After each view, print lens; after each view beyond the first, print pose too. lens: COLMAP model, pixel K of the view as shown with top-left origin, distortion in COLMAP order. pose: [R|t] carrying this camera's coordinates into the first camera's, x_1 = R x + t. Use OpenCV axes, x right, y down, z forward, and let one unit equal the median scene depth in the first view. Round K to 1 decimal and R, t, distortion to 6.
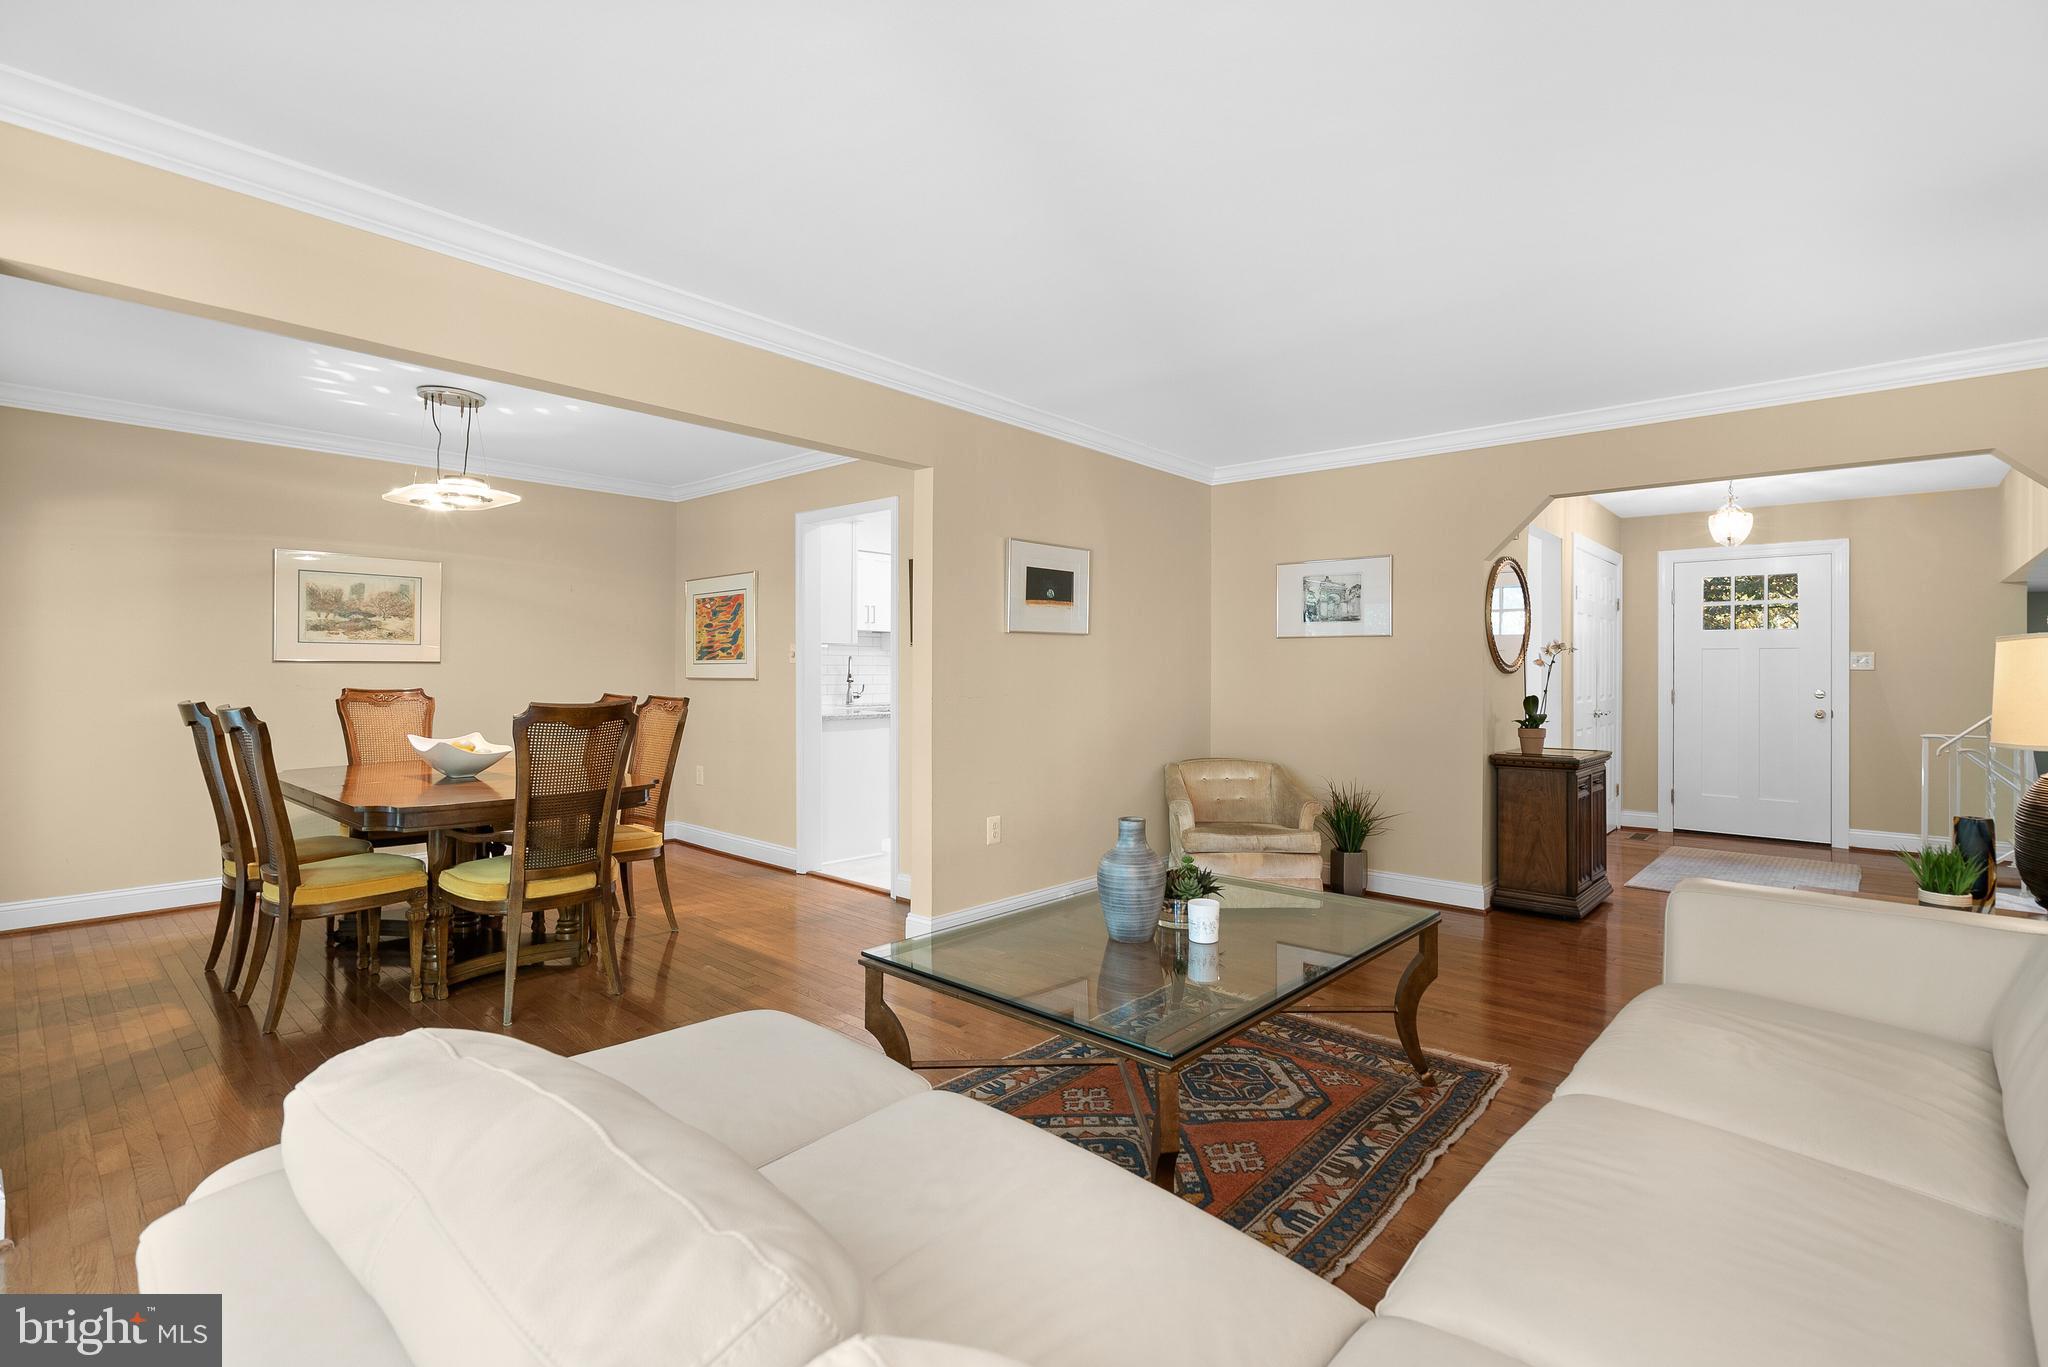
lens RADIAL K [[934.3, 0, 1023.0], [0, 934.3, 665.4], [0, 0, 1]] dist [-0.001312, 0.000214]
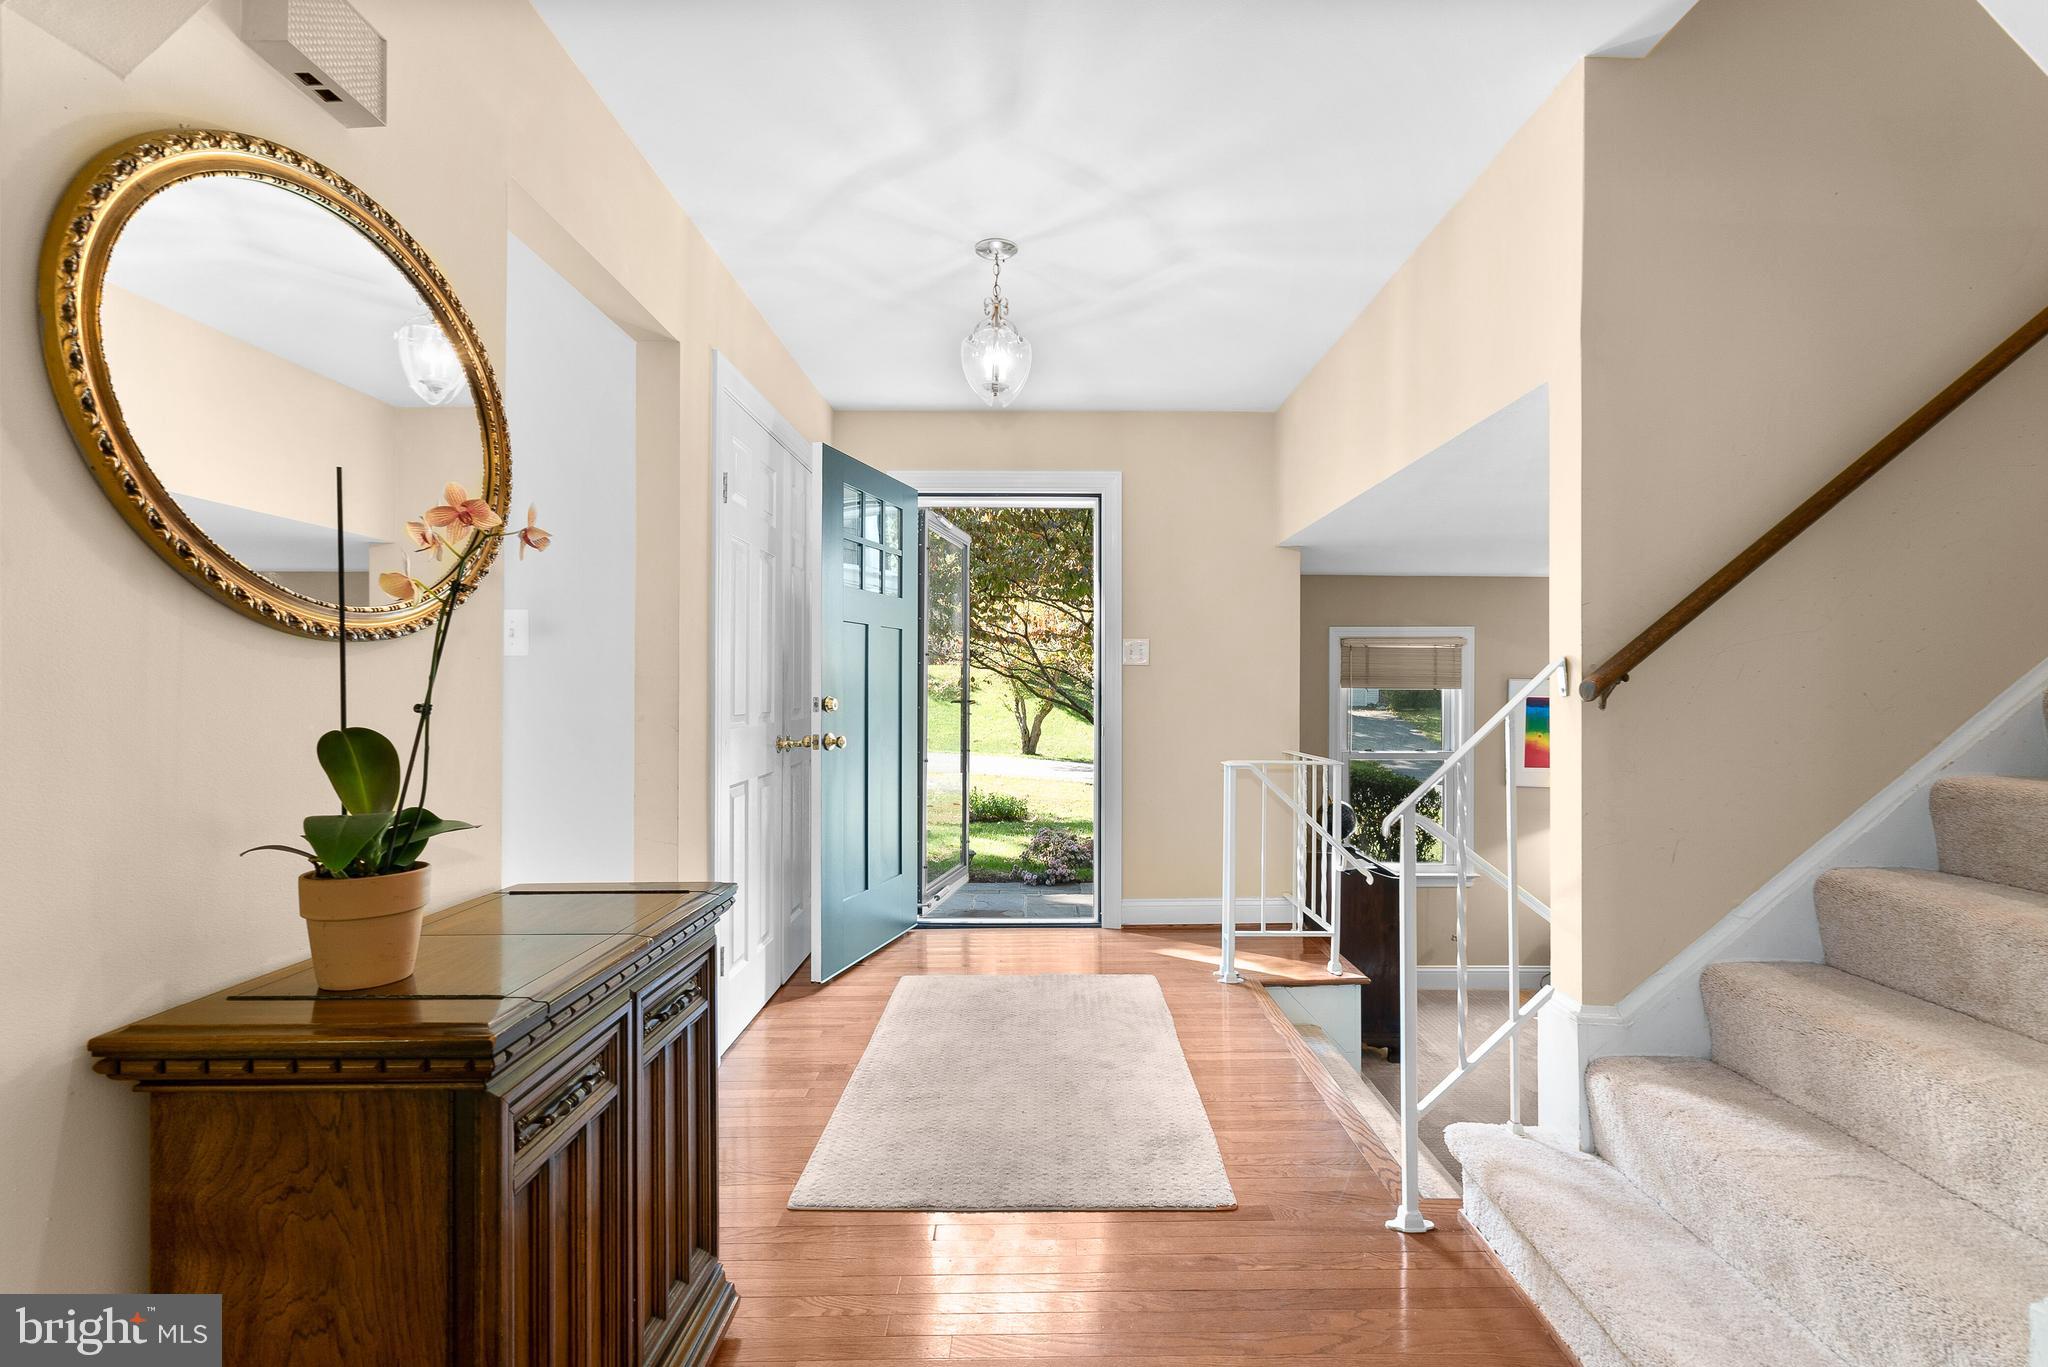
lens RADIAL K [[954.5, 0, 1024.1], [0, 954.5, 690.9], [0, 0, 1]] dist [0.001462, 0.000622]
pose [[0.750907, -0.008648, 0.660351, 0.503249], [0.002858, 0.999947, 0.009846, 0.021464], [-0.660401, -0.005506, 0.750893, 0.705411]]
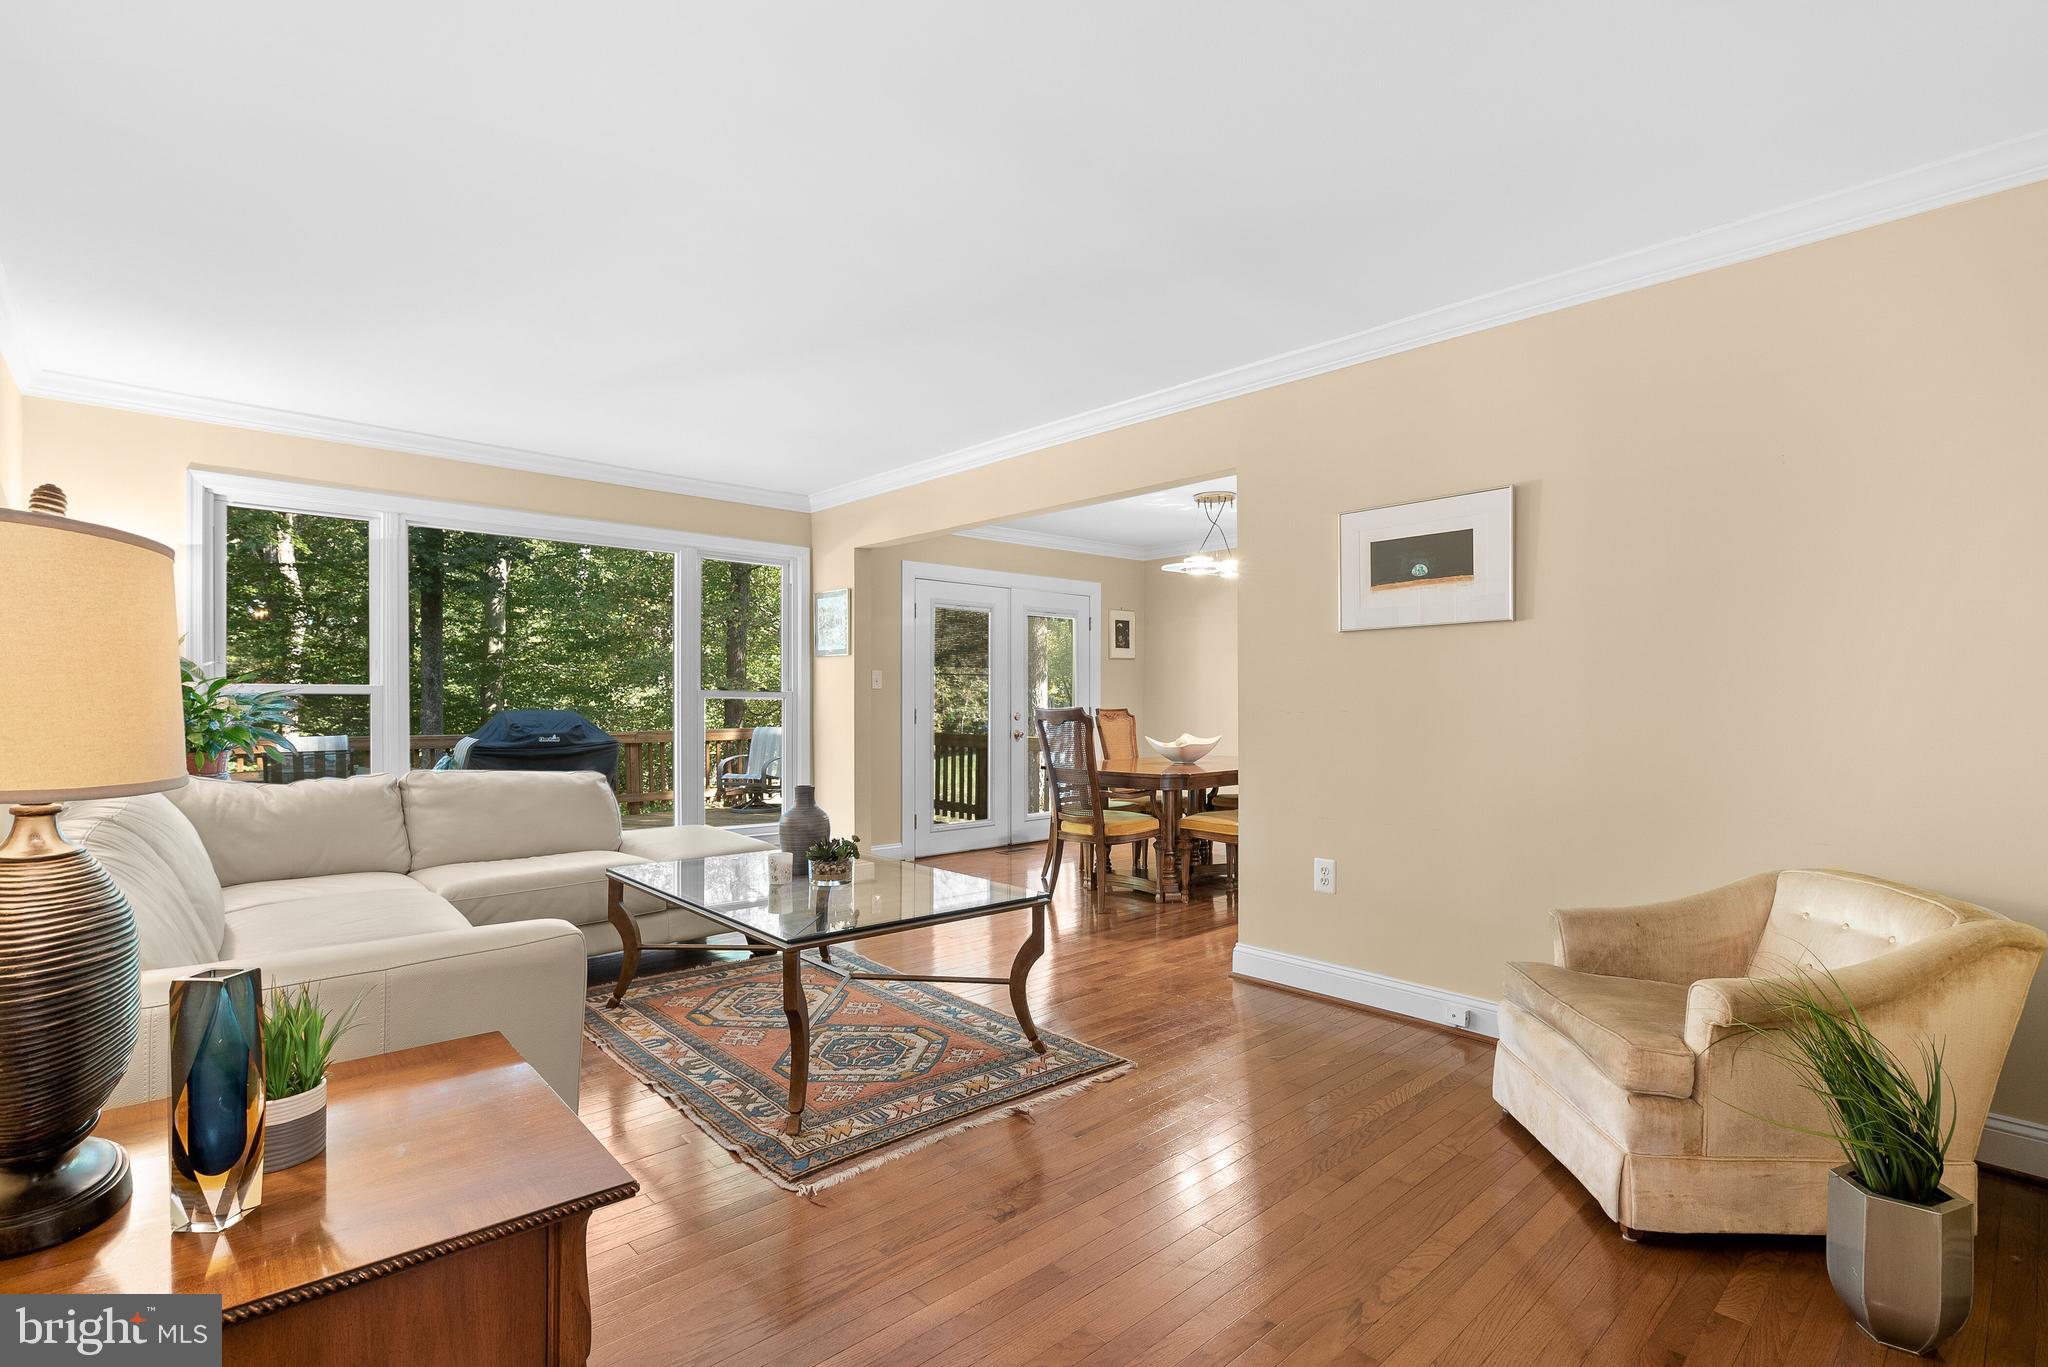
lens RADIAL K [[954.5, 0, 1024.1], [0, 954.5, 690.9], [0, 0, 1]] dist [0.001462, 0.000622]
pose [[-0.103690, -0.015935, -0.994482, 0.738808], [0.002132, 0.999866, -0.016244, 0.024558], [0.994607, -0.003804, -0.103642, 0.734018]]
